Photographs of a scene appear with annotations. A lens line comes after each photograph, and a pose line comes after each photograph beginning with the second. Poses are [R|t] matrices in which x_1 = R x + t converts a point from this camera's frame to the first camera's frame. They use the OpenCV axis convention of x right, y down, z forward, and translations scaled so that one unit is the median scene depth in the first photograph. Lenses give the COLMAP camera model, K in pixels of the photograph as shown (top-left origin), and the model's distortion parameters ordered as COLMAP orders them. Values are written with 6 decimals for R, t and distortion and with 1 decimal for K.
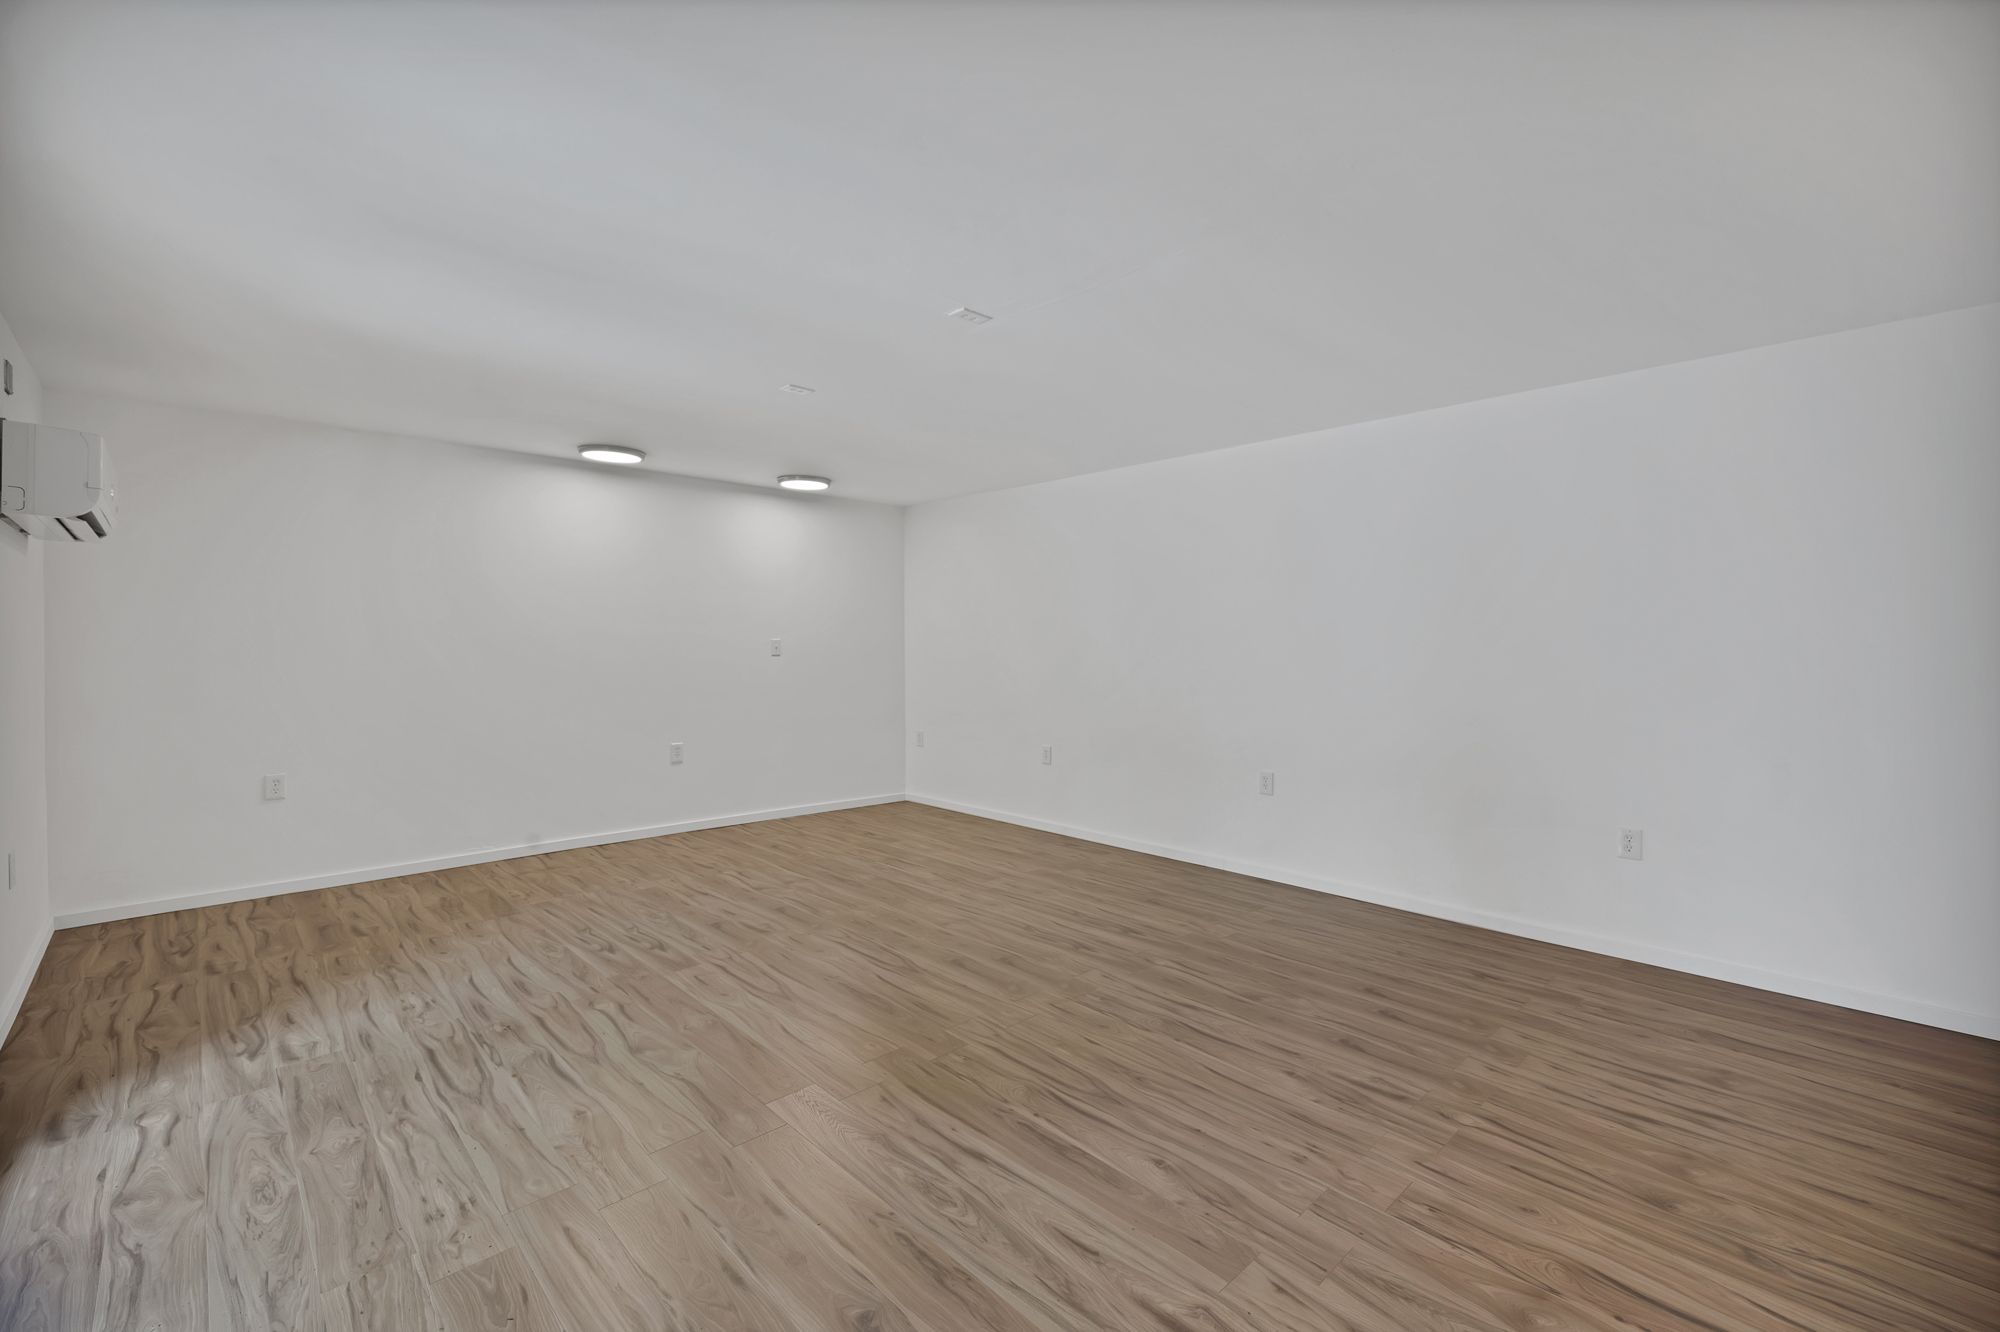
lens RADIAL K [[850.3, 0, 1000.0], [0, 850.3, 666.0], [0, 0, 1]] dist [0.000680, 0.000166]
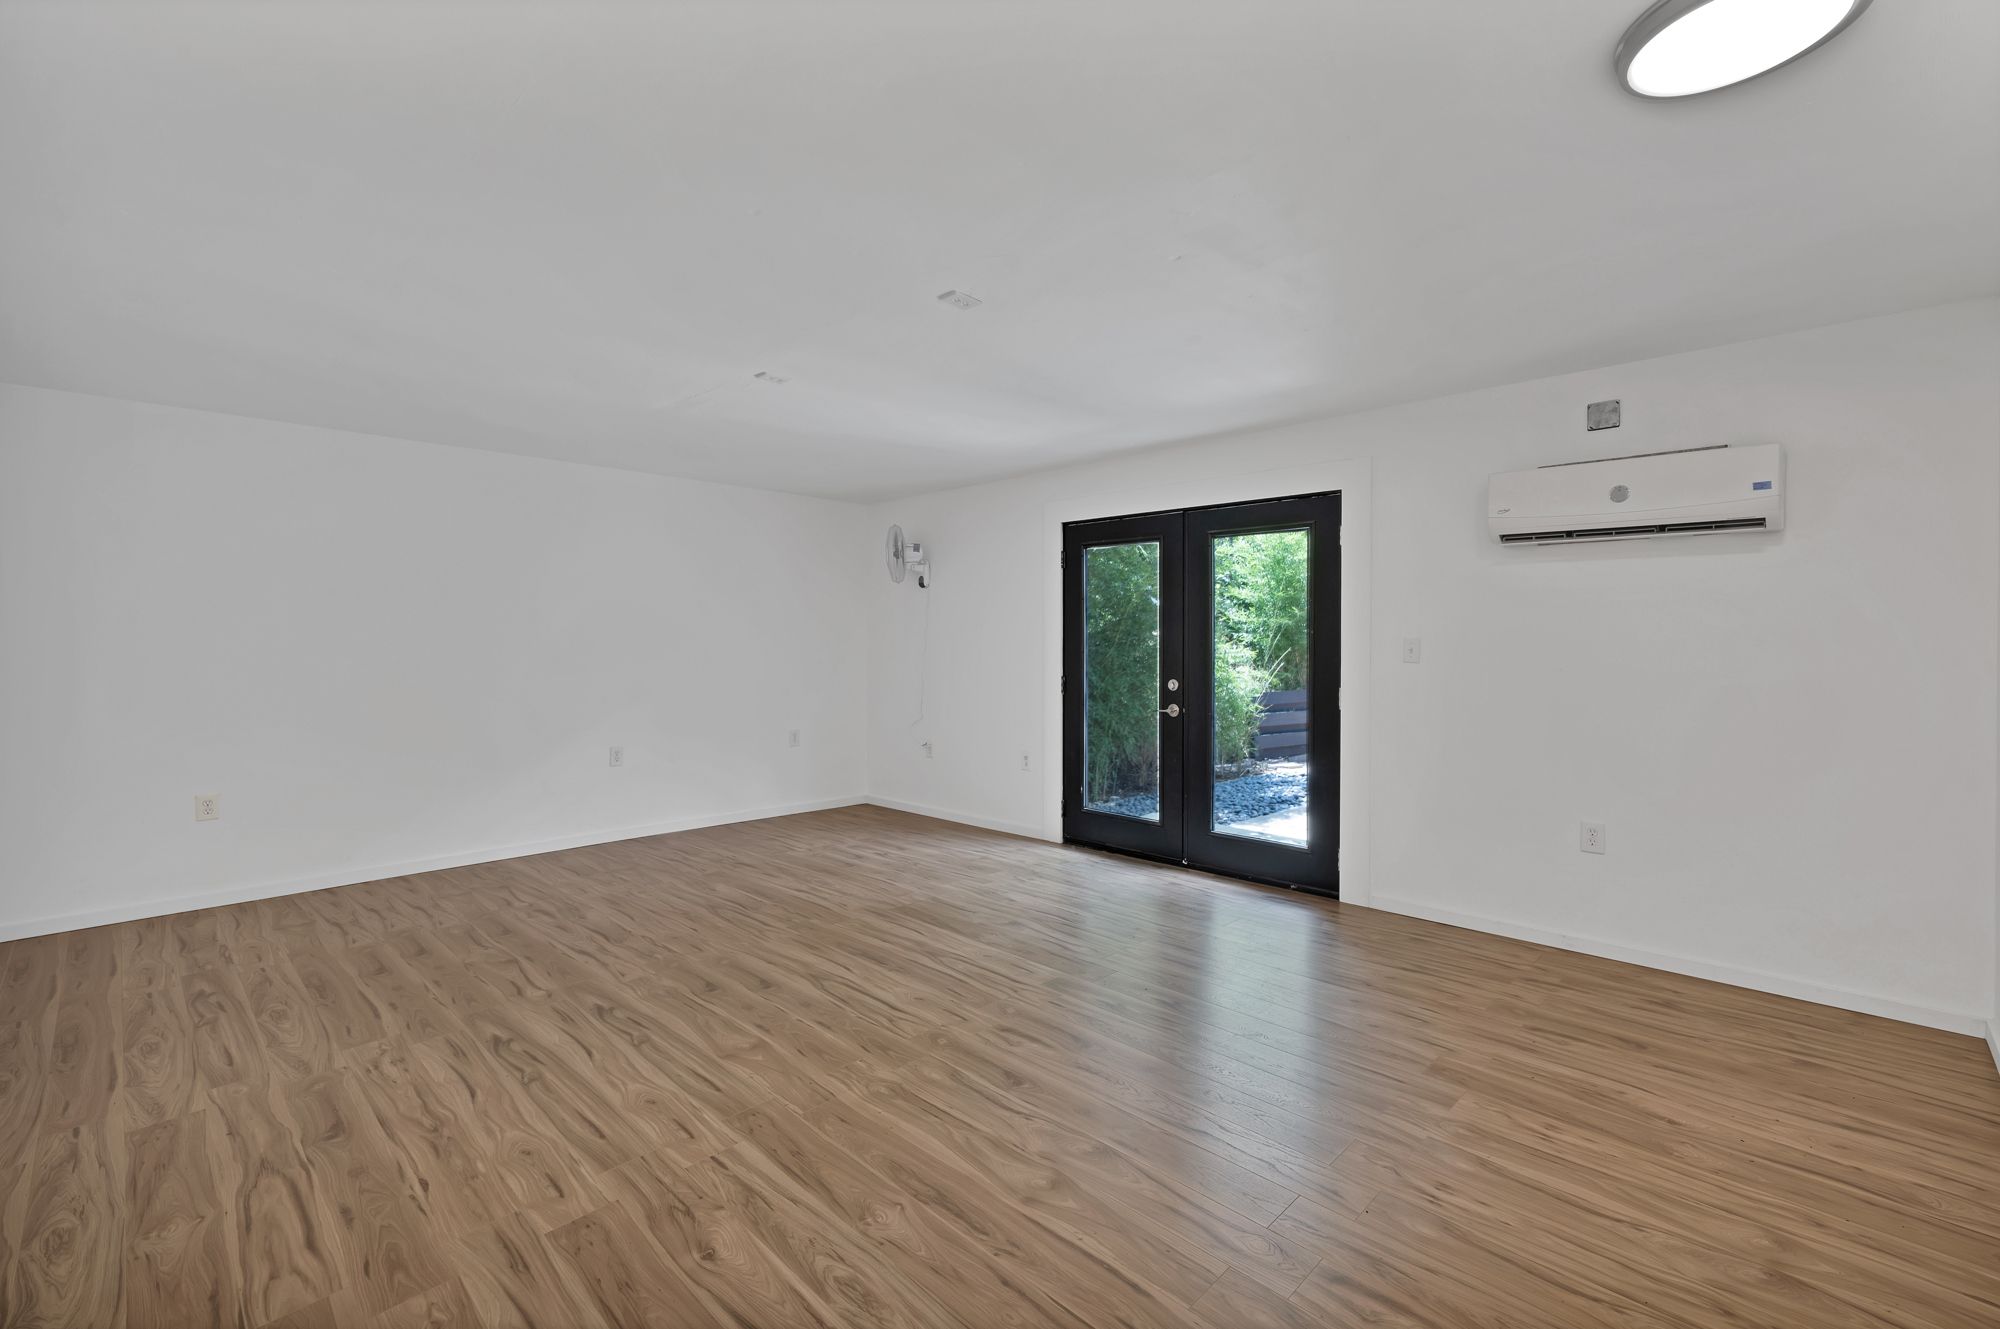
lens RADIAL K [[850.3, 0, 1000.0], [0, 850.3, 664.5], [0, 0, 1]] dist [0.000680, 0.000166]
pose [[-0.999029, -0.000315, -0.044052, -0.261989], [-0.002660, 0.998581, 0.053183, -0.053170], [0.043973, 0.053248, -0.997613, 1.892860]]
